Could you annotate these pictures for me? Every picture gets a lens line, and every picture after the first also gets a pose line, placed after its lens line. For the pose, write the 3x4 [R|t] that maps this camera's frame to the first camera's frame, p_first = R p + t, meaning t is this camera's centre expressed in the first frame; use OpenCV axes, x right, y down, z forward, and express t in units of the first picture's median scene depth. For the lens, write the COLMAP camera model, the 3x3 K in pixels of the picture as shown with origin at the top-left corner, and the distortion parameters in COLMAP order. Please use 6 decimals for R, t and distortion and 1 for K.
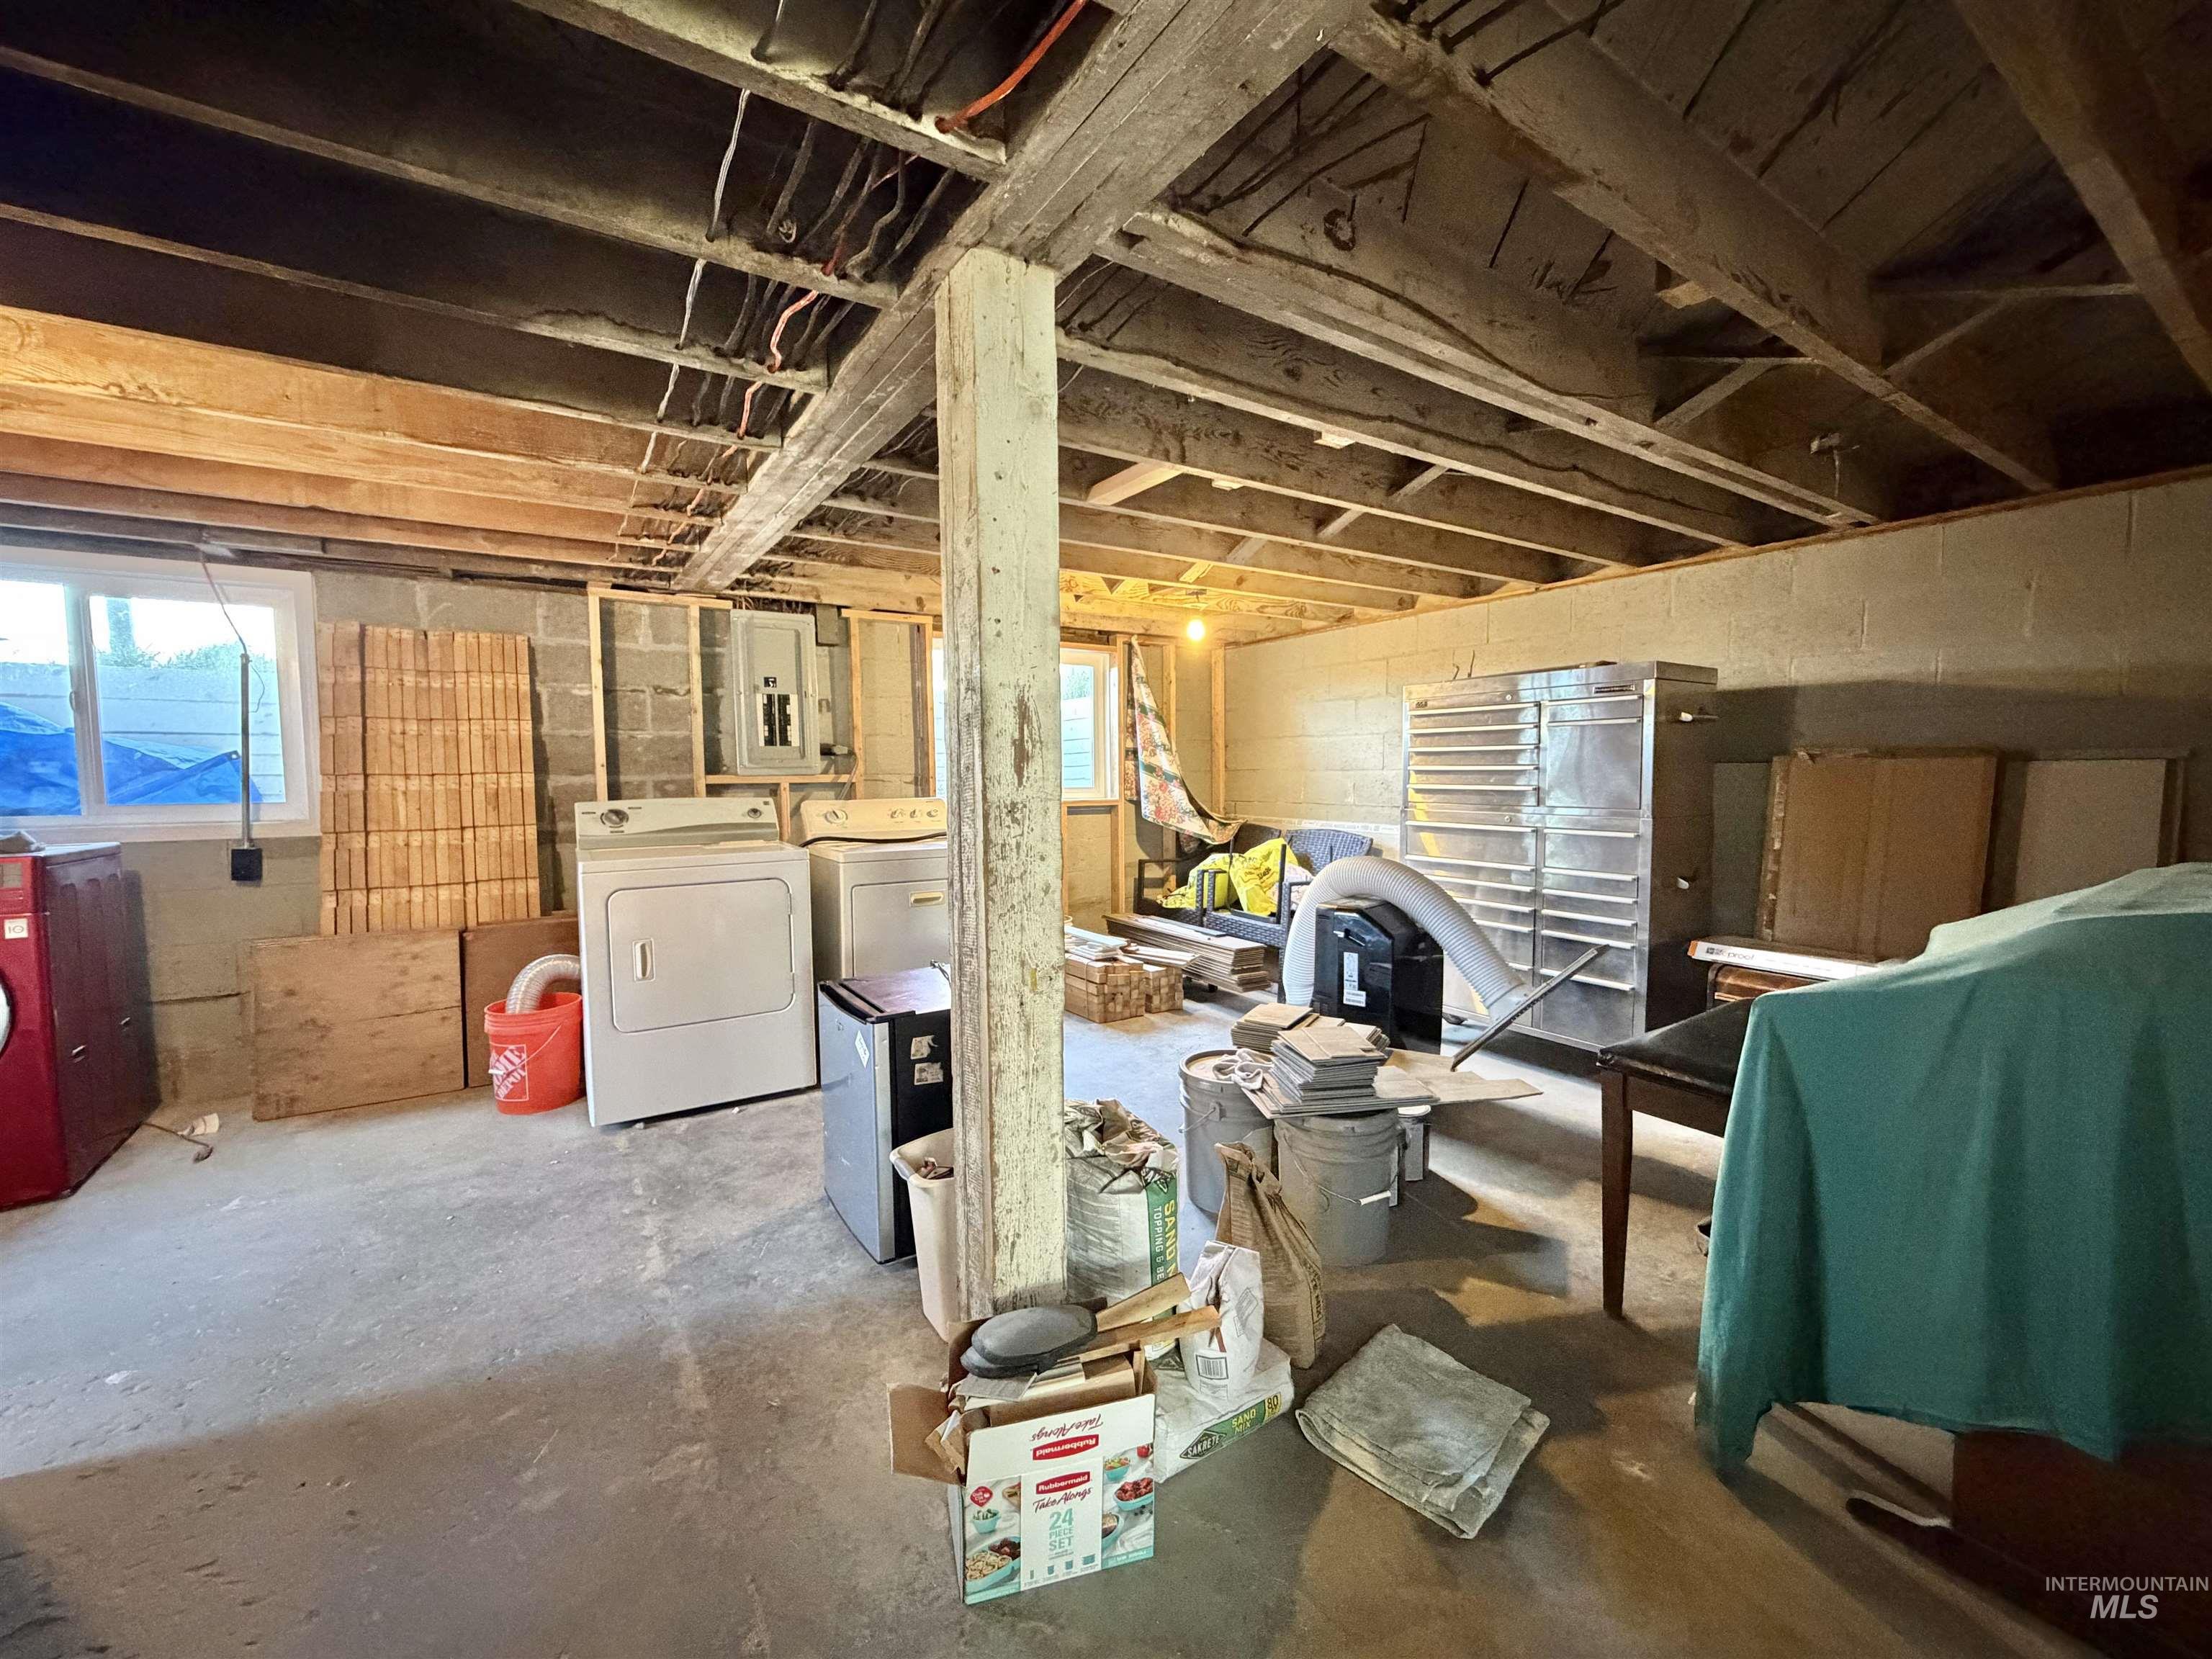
lens RADIAL K [[883.1, 0, 1104.6], [0, 883.1, 825.6], [0, 0, 1]] dist [0.004659, -0.000612]
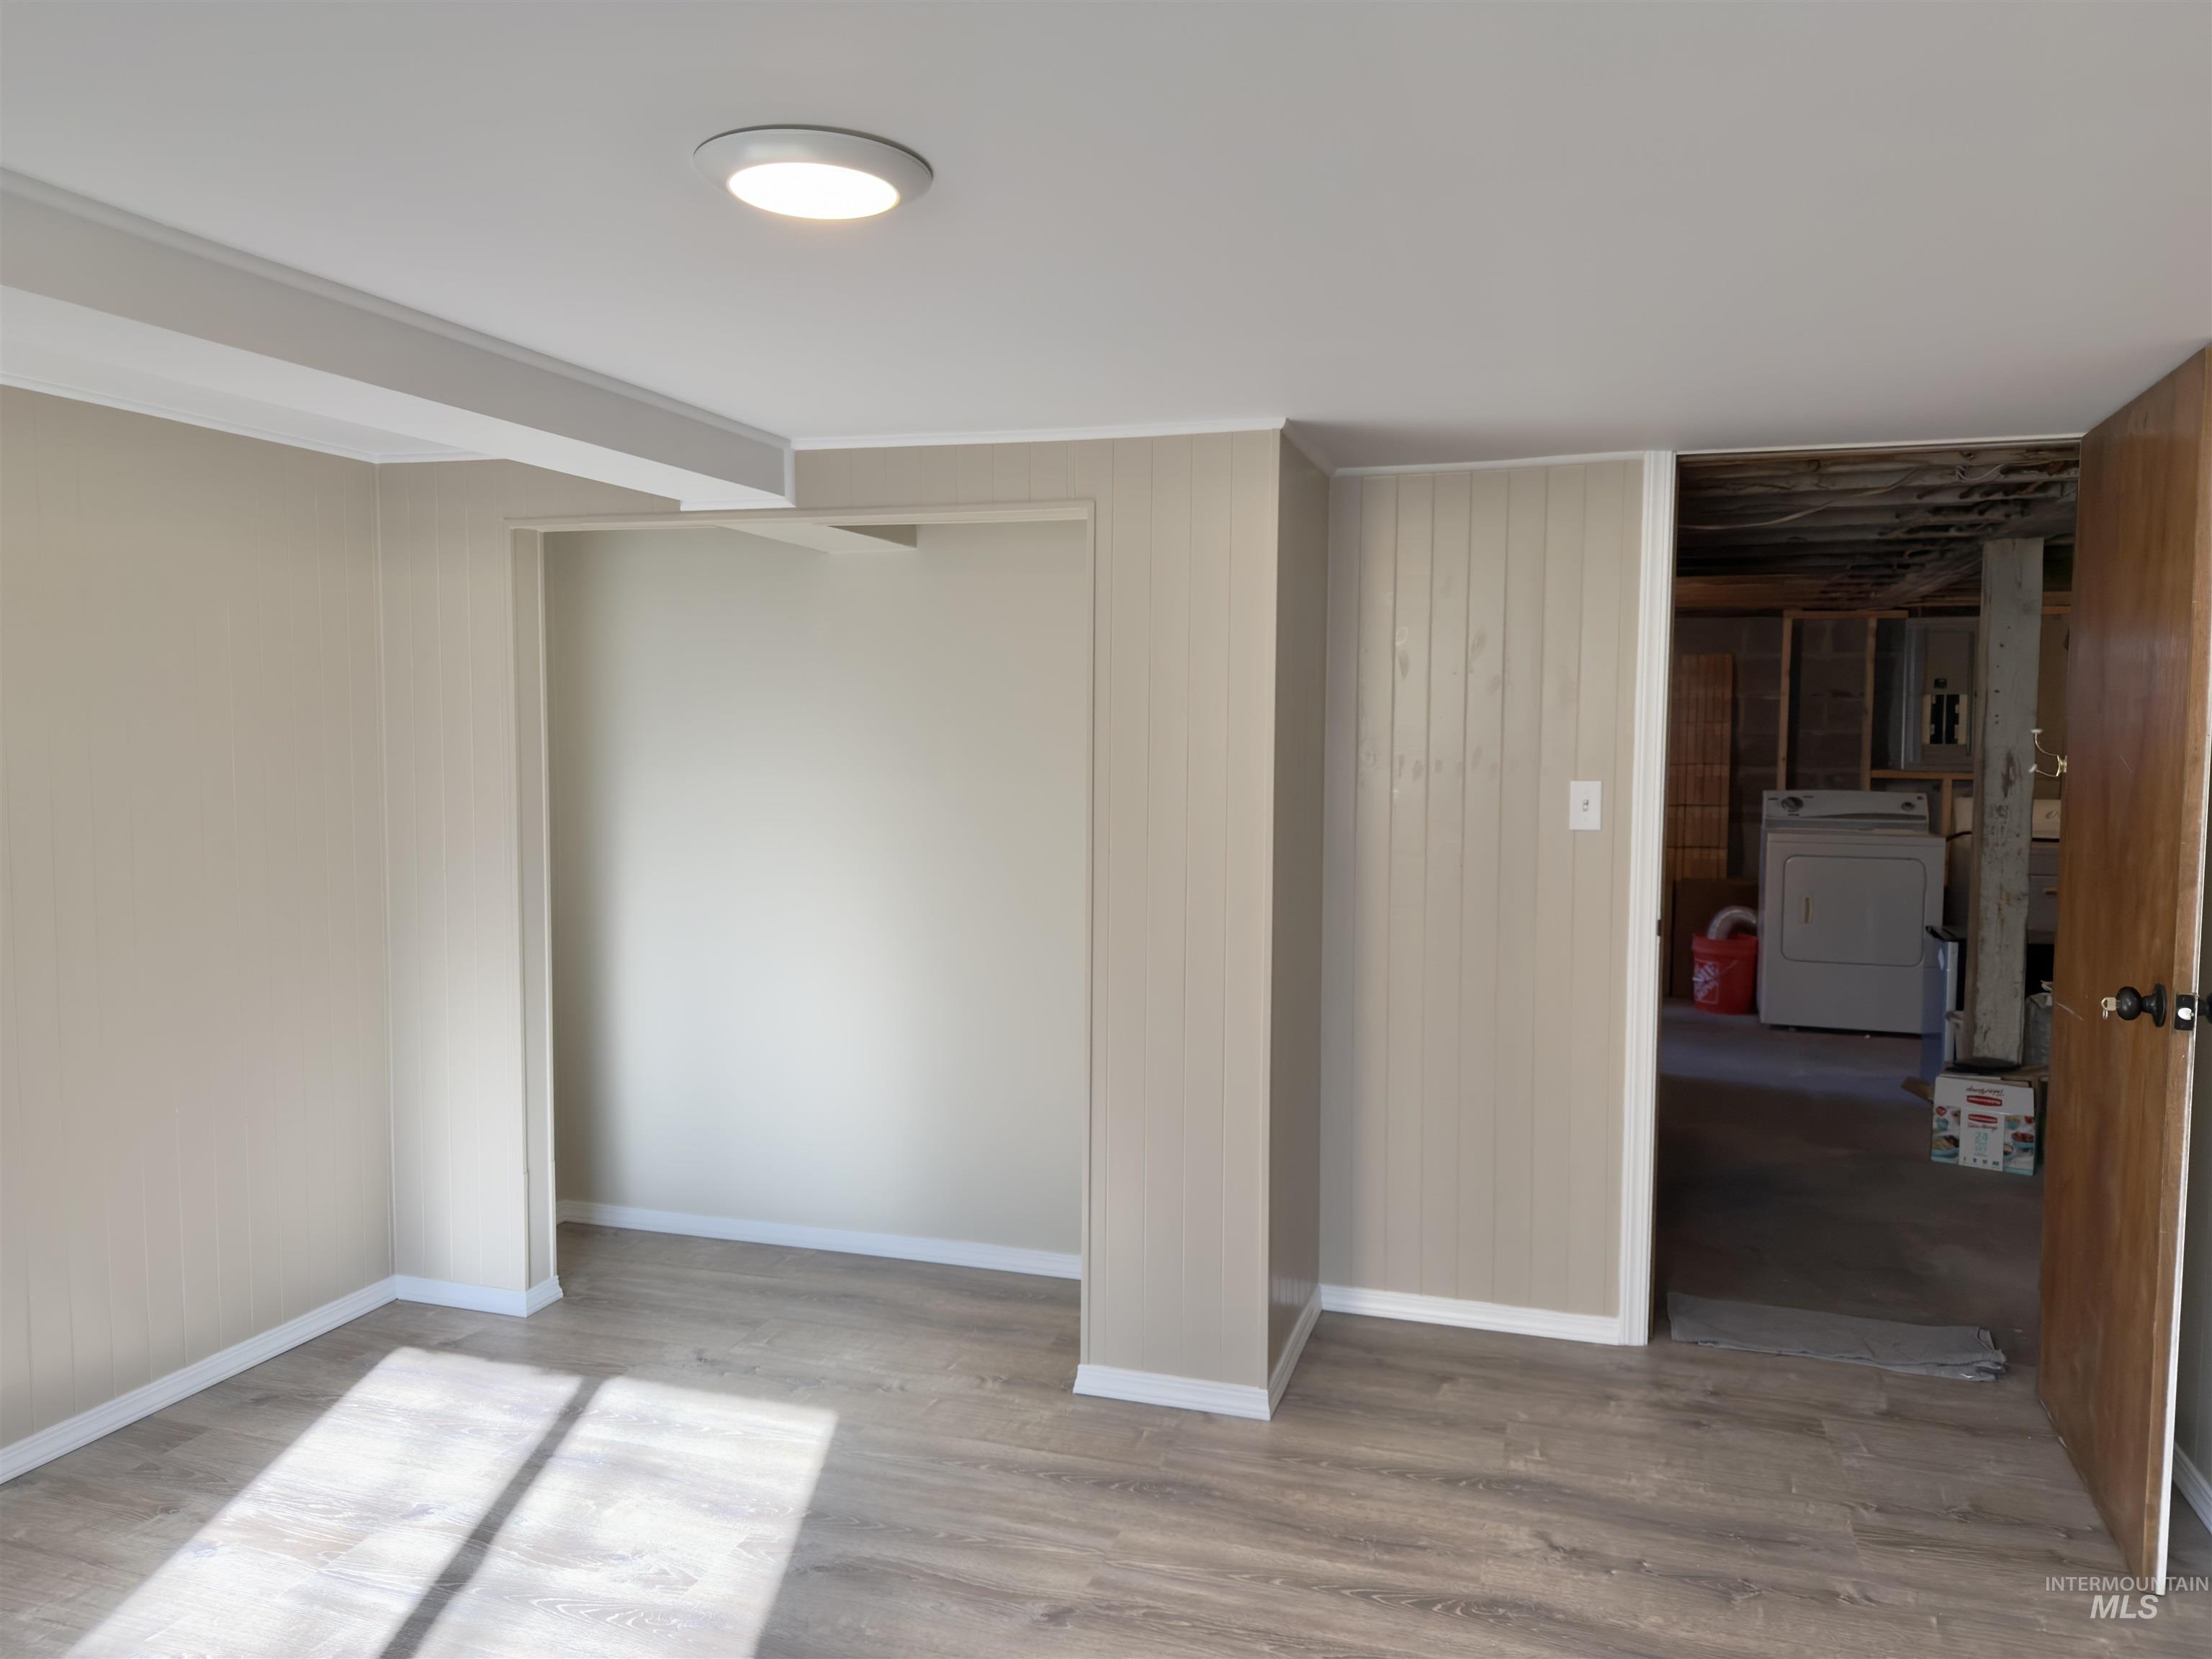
lens RADIAL K [[1555.4, 0, 1103.8], [0, 1555.4, 832.2], [0, 0, 1]] dist [0.030231, -0.040566]
pose [[0.618420, 0.066489, -0.783030, 0.537651], [-0.063196, 0.997395, 0.034780, 0.014456], [0.783303, 0.027975, 0.621011, -1.054048]]
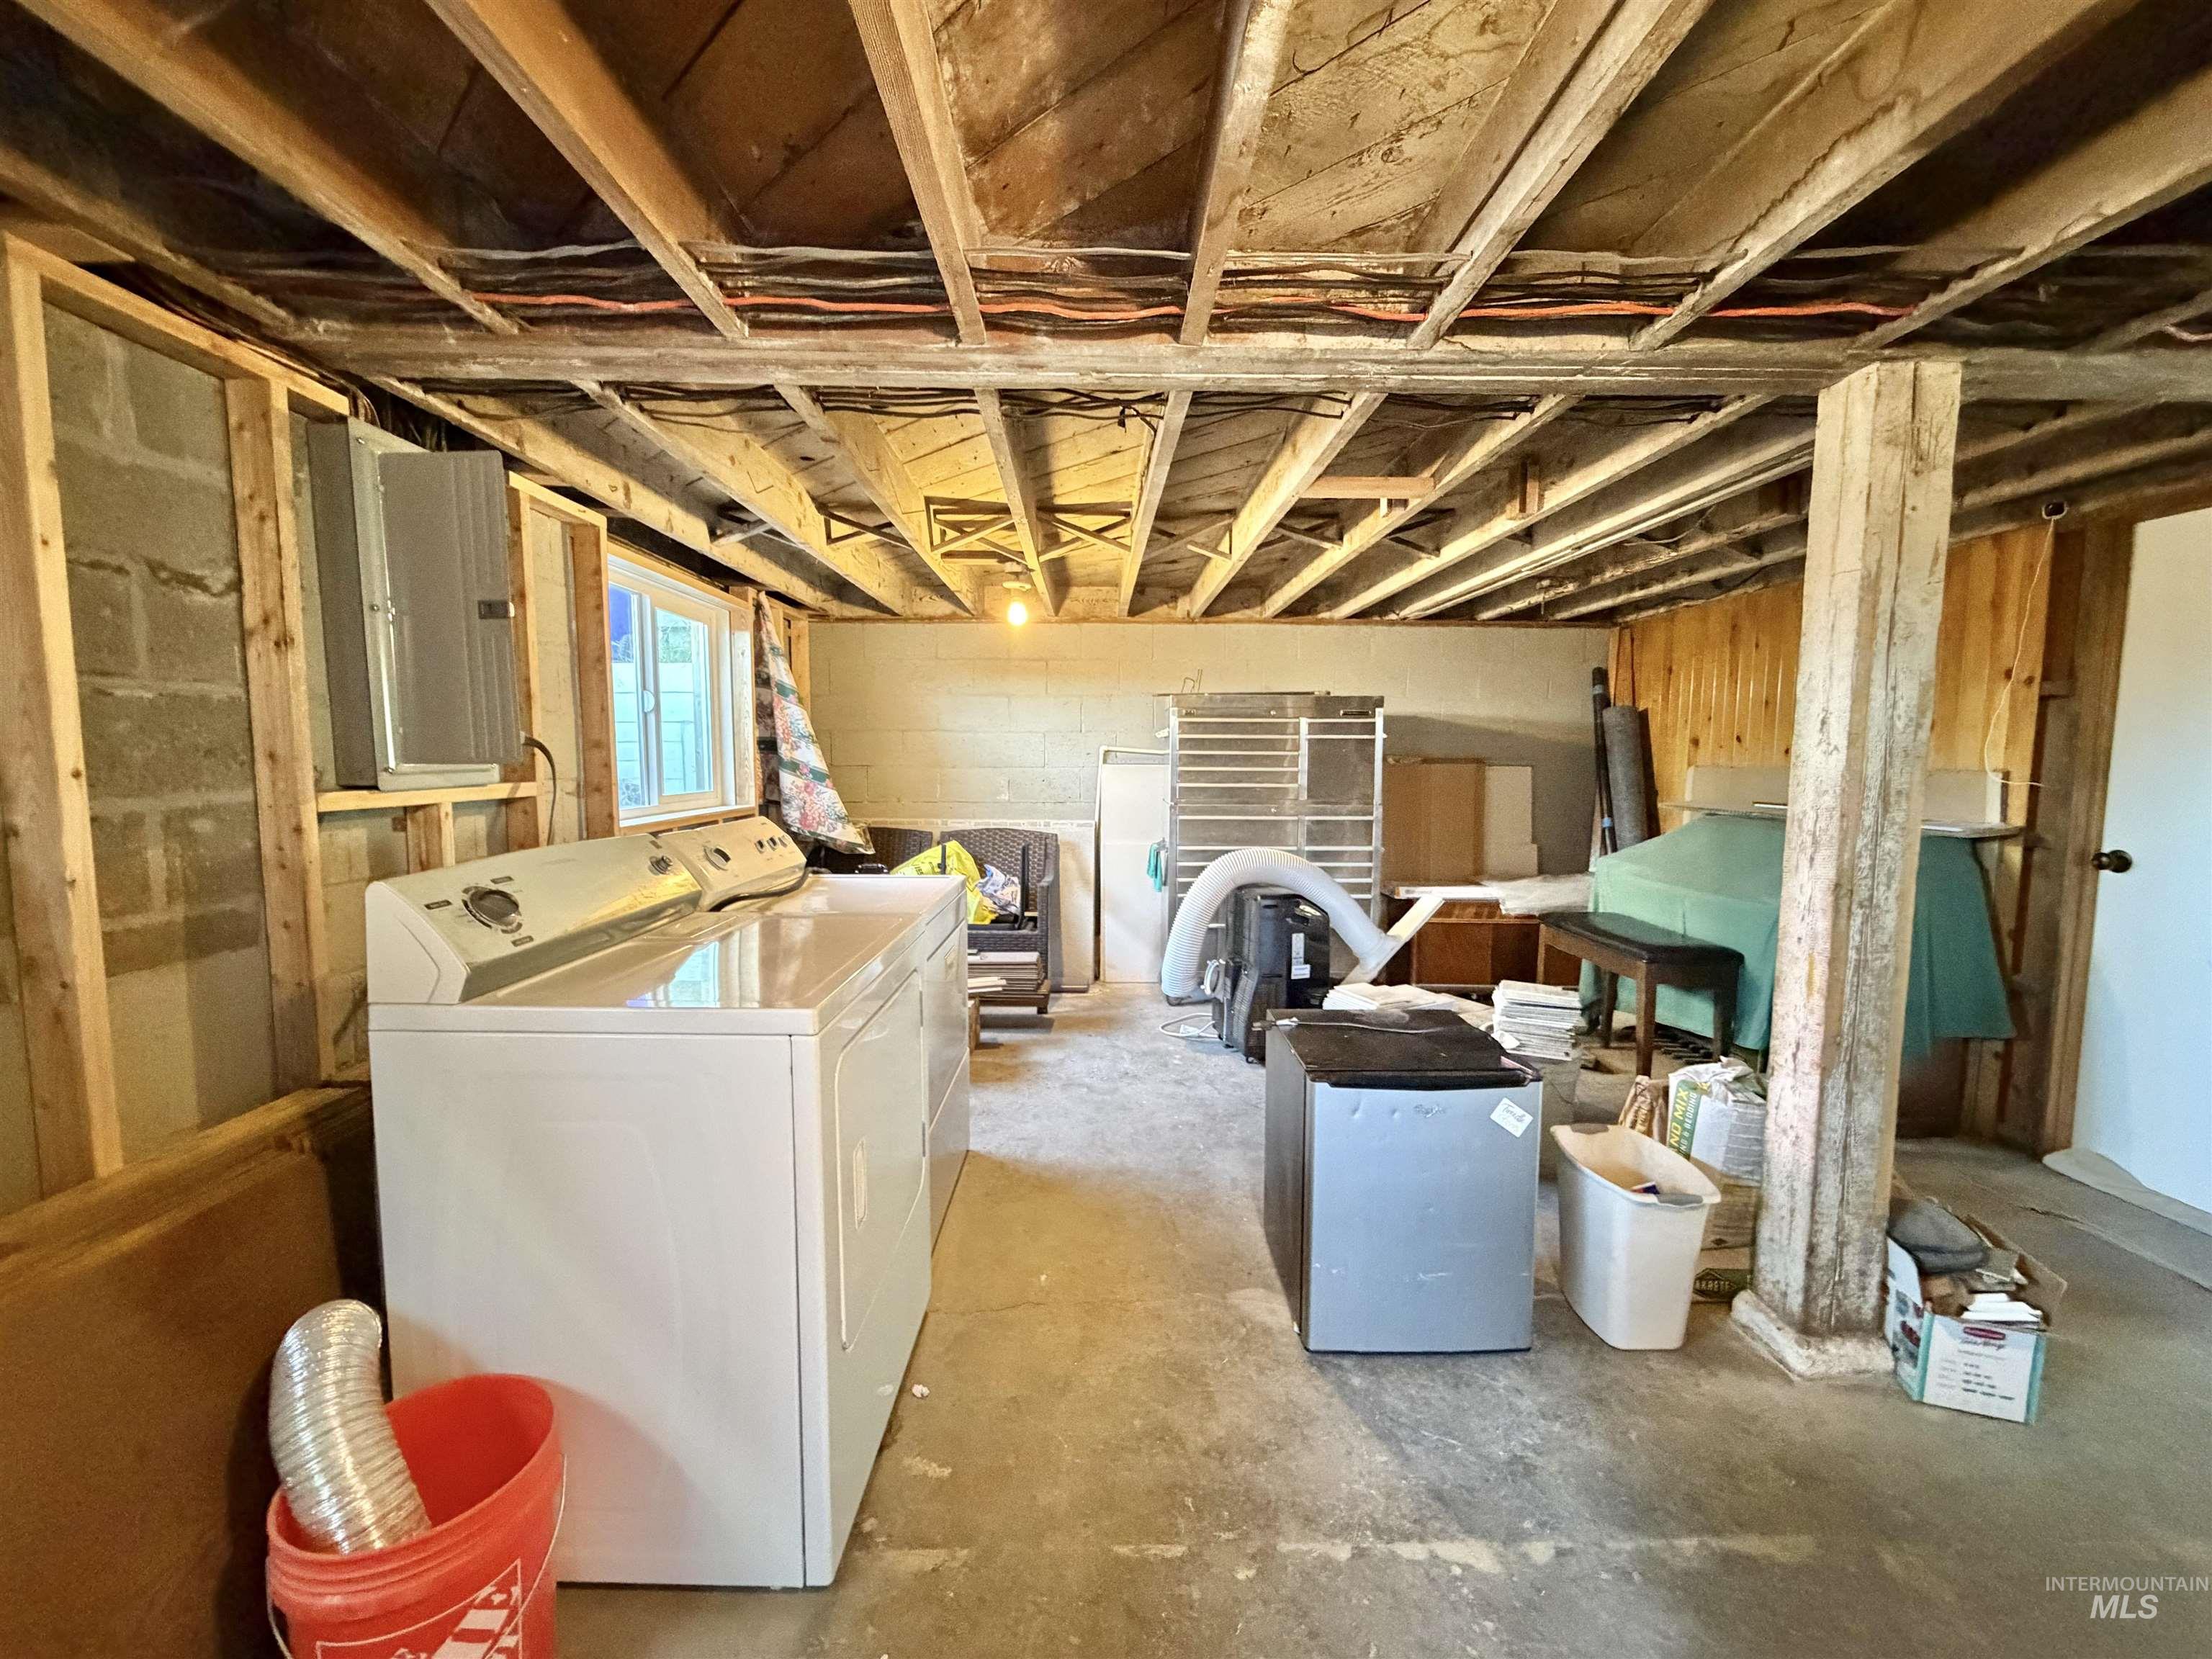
lens RADIAL K [[883.1, 0, 1104.6], [0, 883.1, 825.6], [0, 0, 1]] dist [0.004659, -0.000612]
pose [[0.537791, -0.060927, 0.840874, -0.667641], [0.046550, 0.998010, 0.042541, -0.045593], [-0.841792, 0.016265, 0.539556, 0.491233]]
